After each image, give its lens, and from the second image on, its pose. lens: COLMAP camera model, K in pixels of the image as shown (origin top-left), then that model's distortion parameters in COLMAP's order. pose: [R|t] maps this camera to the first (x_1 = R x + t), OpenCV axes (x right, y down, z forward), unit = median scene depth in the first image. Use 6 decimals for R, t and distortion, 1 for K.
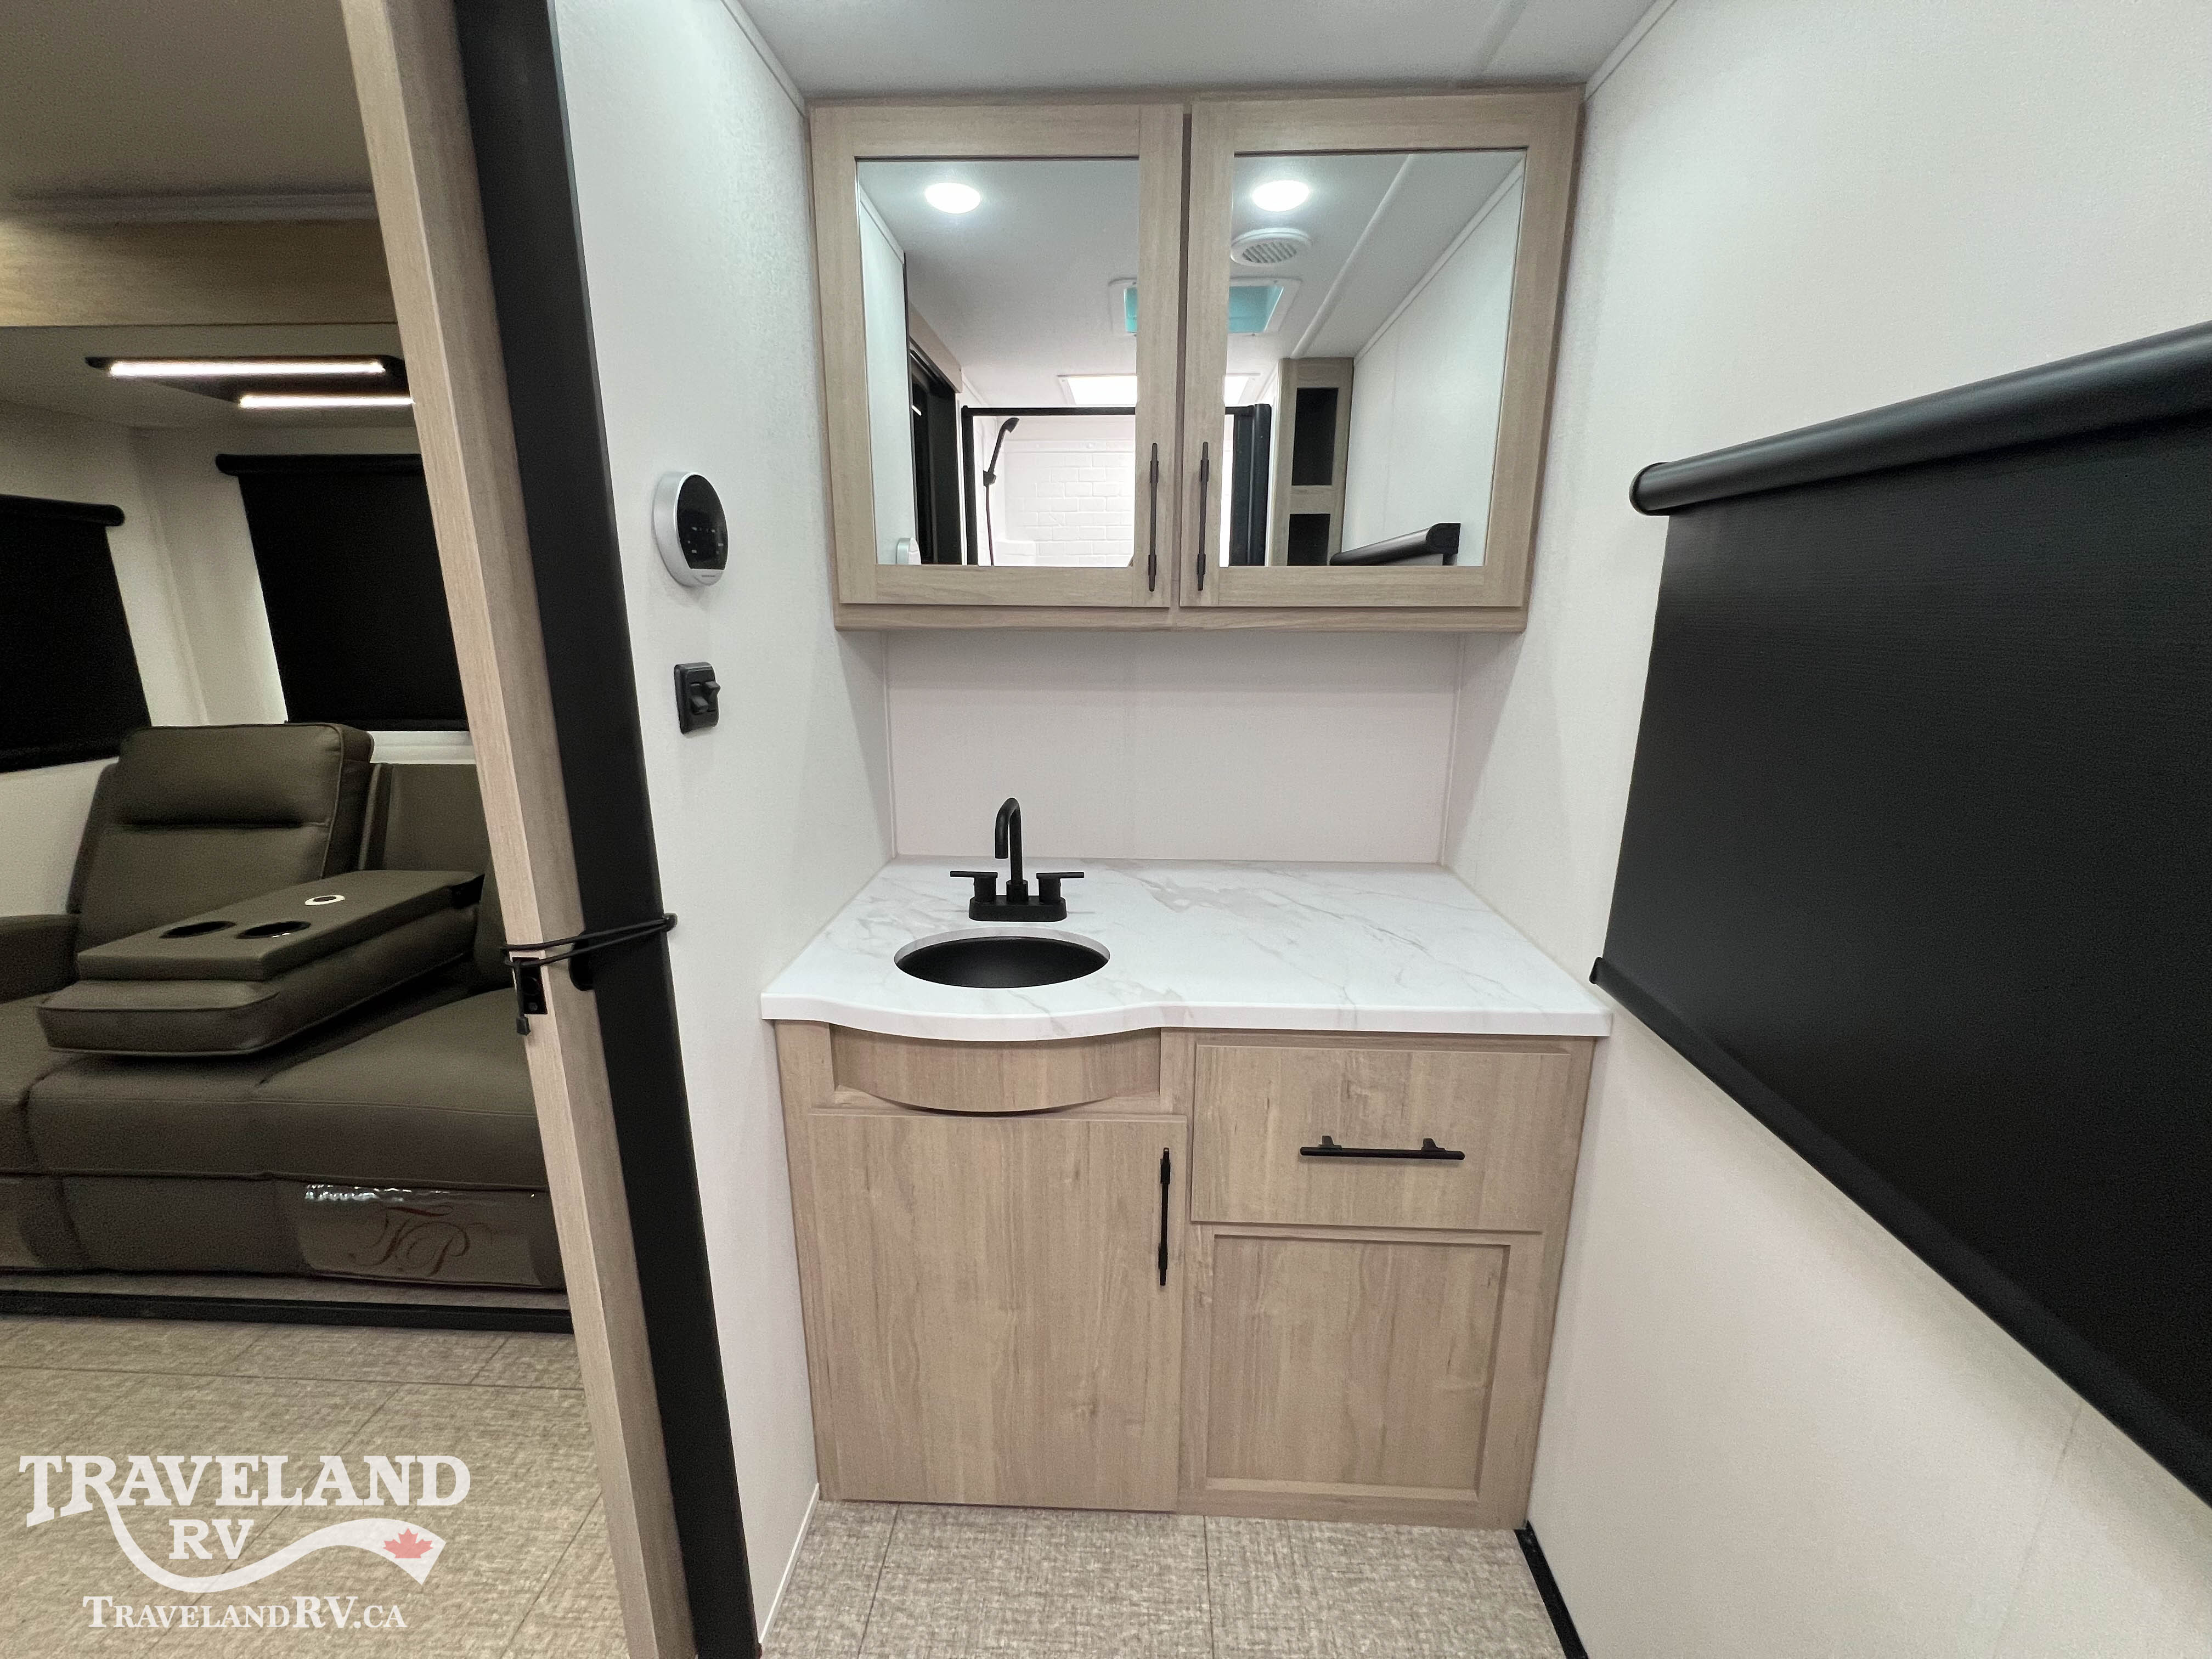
lens RADIAL K [[881.0, 0, 1101.5], [0, 881.0, 824.3], [0, 0, 1]] dist [-0.000054, -0.000555]
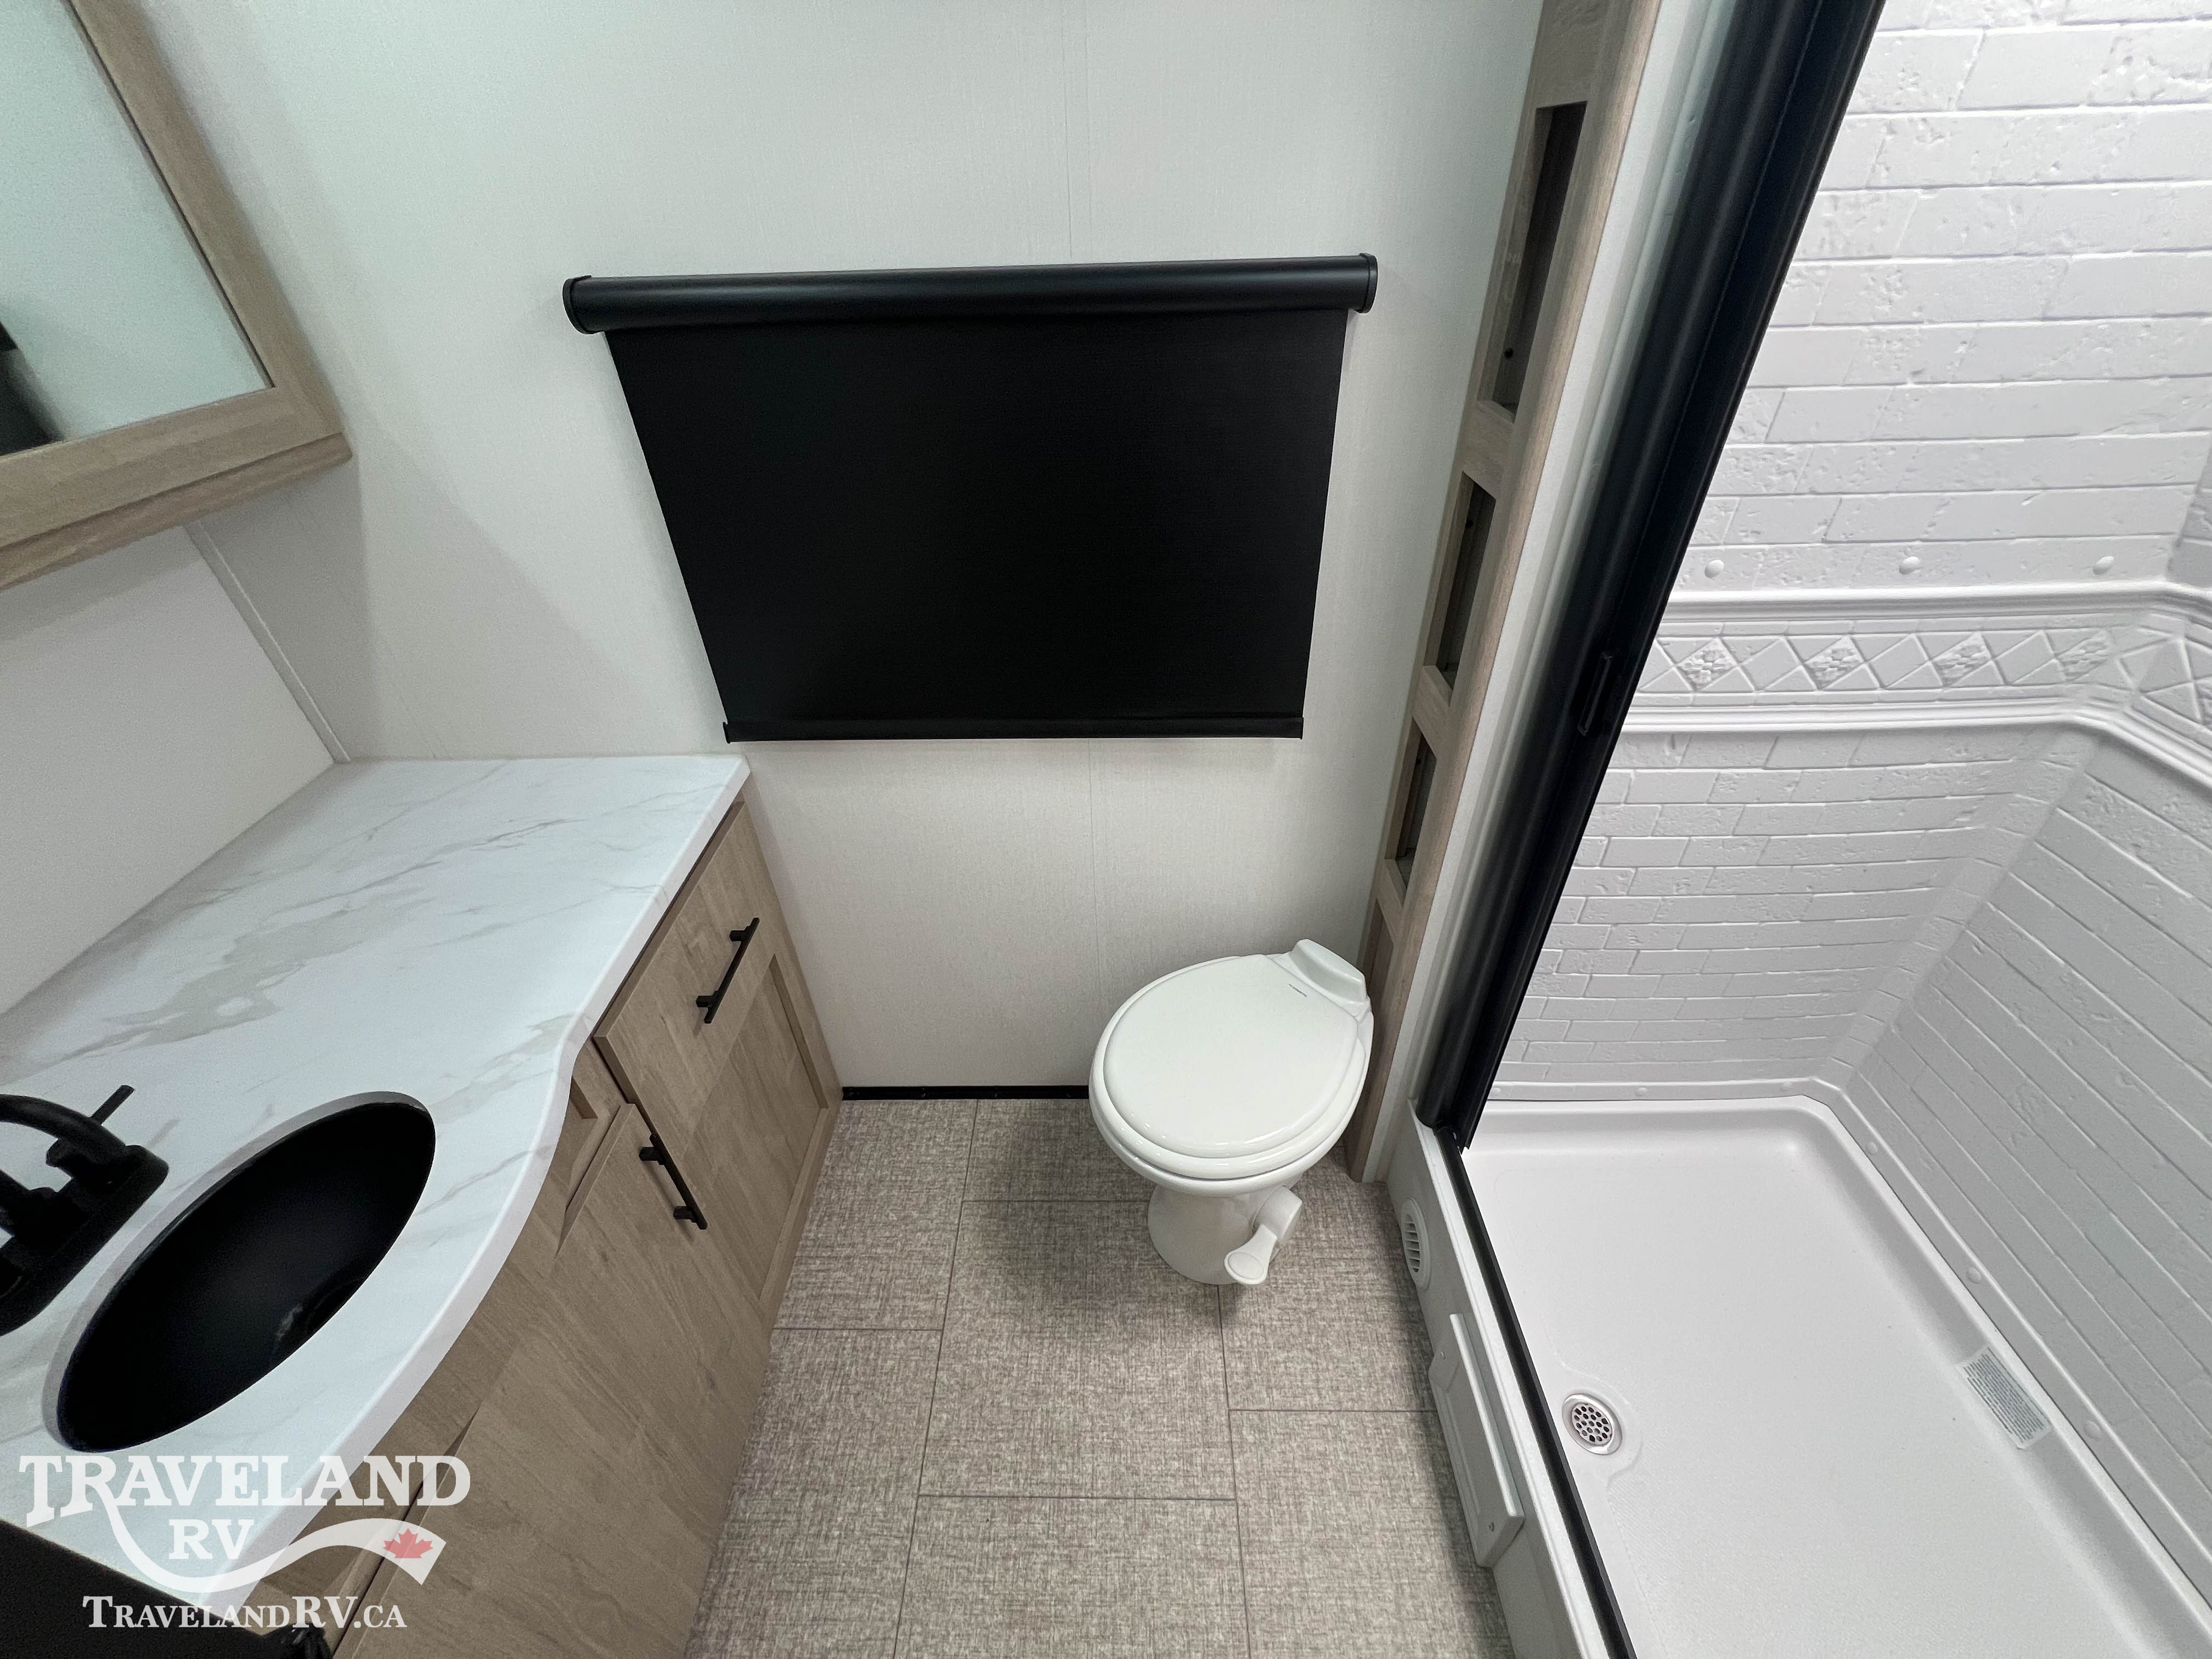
lens RADIAL K [[888.7, 0, 1102.0], [0, 888.7, 825.6], [0, 0, 1]] dist [-0.001311, 0.000214]
pose [[-0.025262, -0.596799, 0.801993, -0.457128], [0.266732, 0.769141, 0.580755, -0.276481], [-0.963440, 0.228588, 0.139755, 0.317758]]
